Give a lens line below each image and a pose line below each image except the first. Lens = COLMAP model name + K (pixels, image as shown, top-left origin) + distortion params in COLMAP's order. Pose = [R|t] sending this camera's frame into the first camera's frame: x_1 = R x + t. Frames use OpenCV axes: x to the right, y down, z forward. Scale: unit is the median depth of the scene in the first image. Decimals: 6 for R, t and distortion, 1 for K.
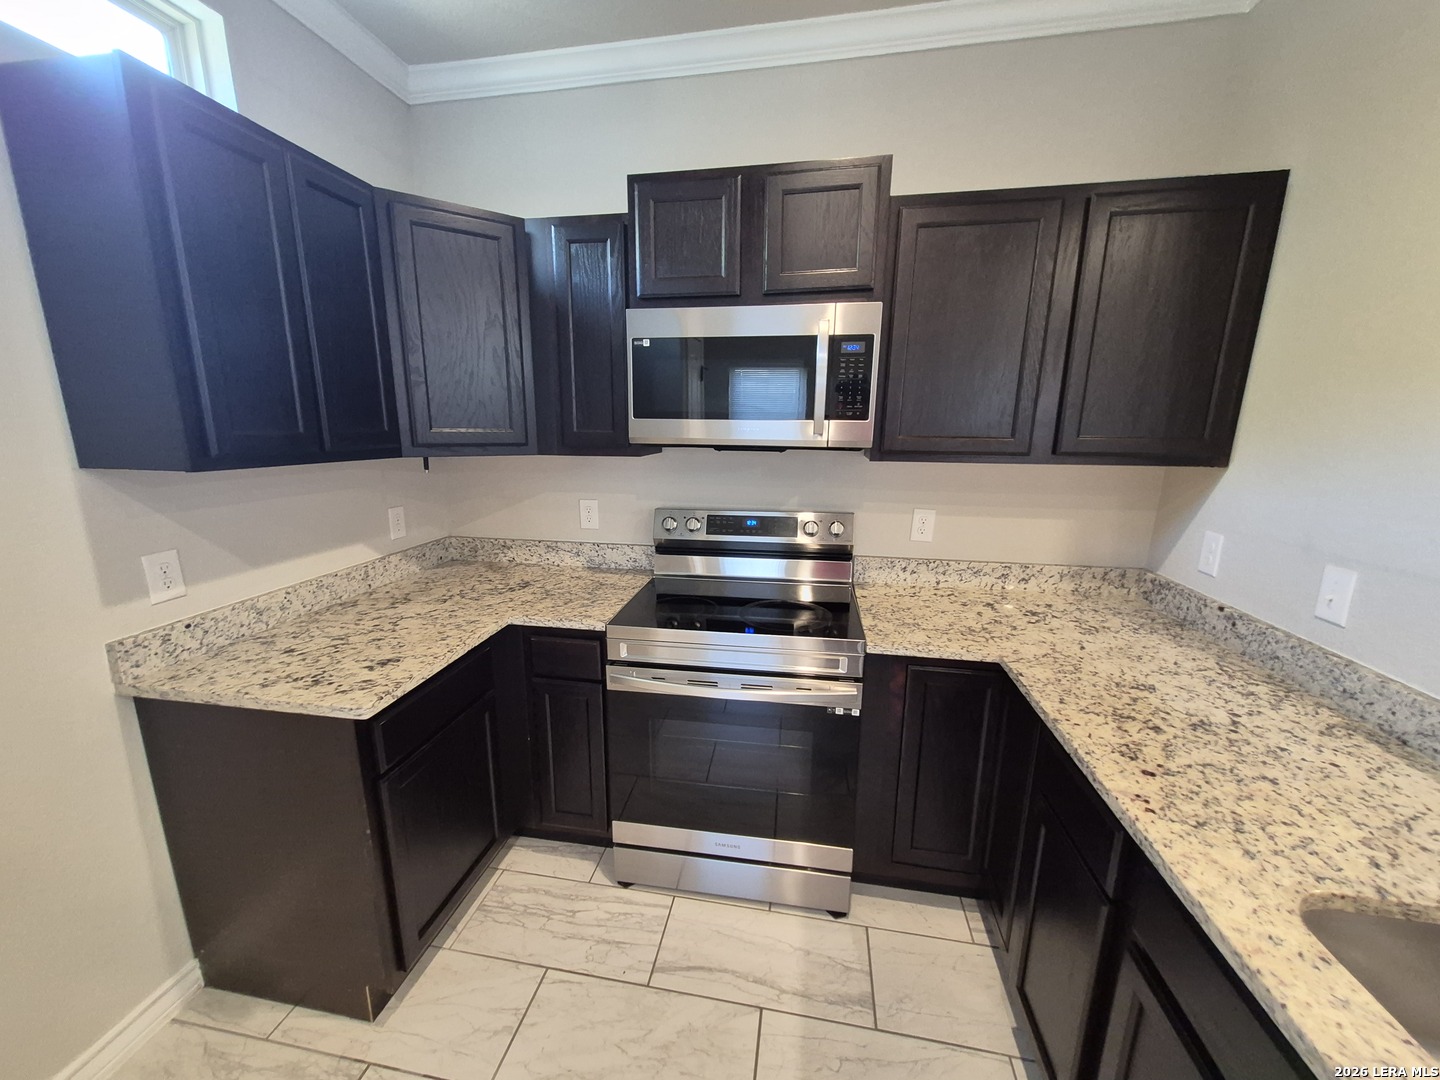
lens RADIAL K [[566.9, 0, 714.6], [0, 566.9, 543.4], [0, 0, 1]] dist [0.010655, -0.000194]
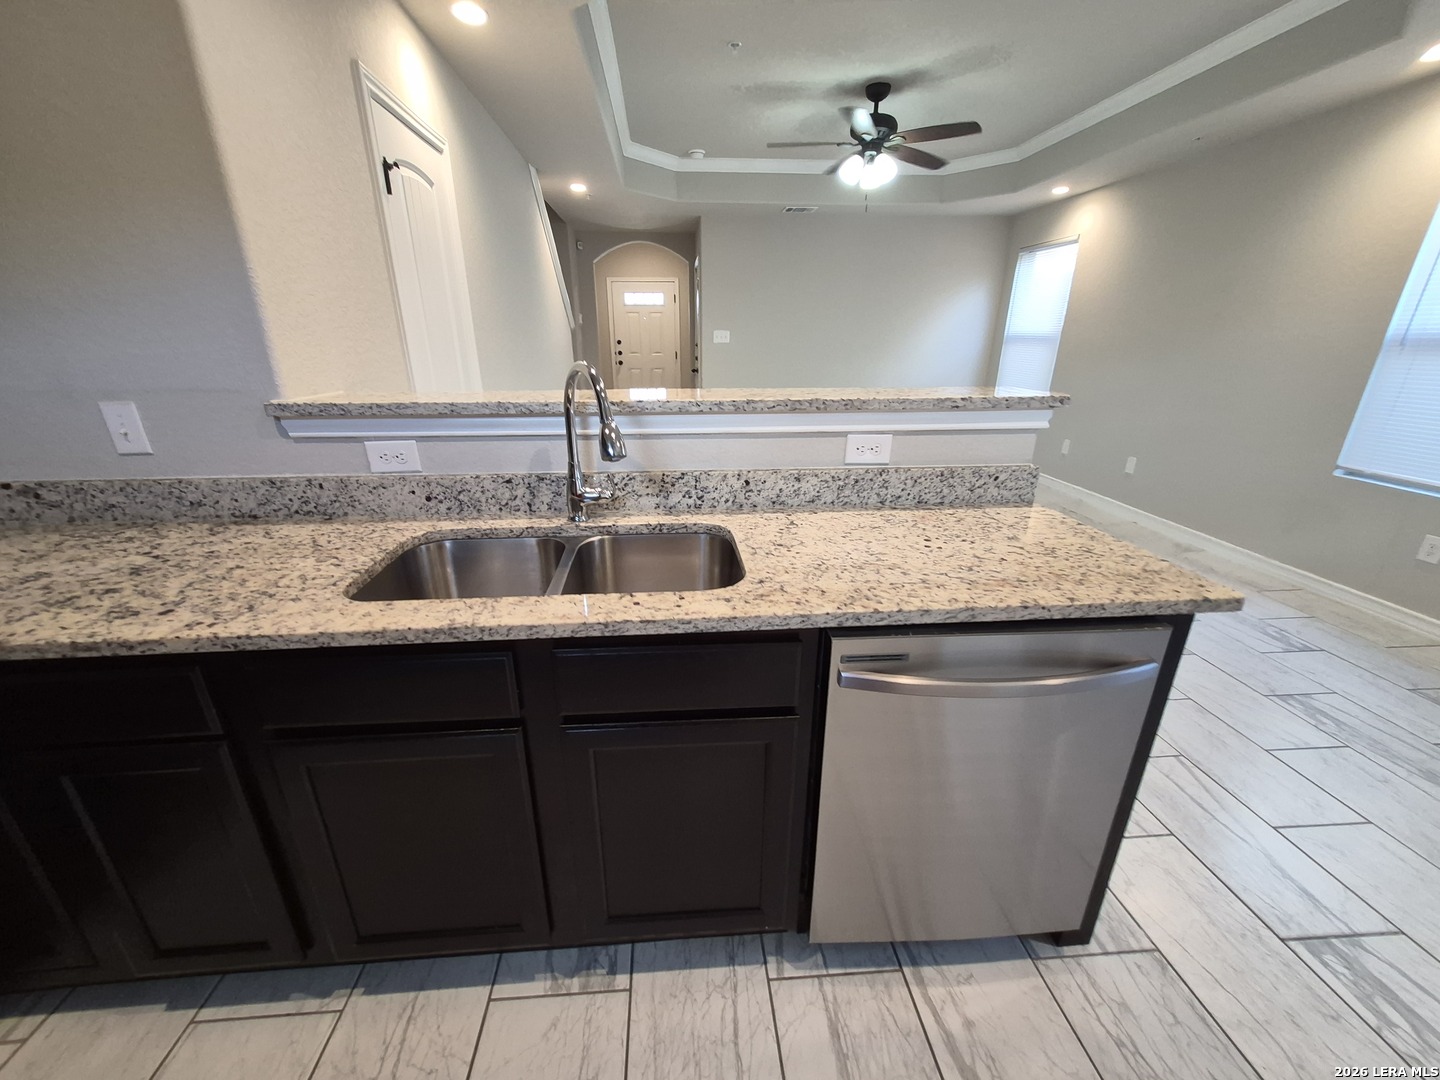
lens RADIAL K [[566.9, 0, 710.4], [0, 566.9, 538.2], [0, 0, 1]] dist [0.010655, -0.000194]
pose [[-0.257176, -0.328761, 0.908723, -0.245386], [0.215011, 0.897314, 0.385483, 0.104292], [-0.942142, 0.294522, -0.160081, 0.230147]]
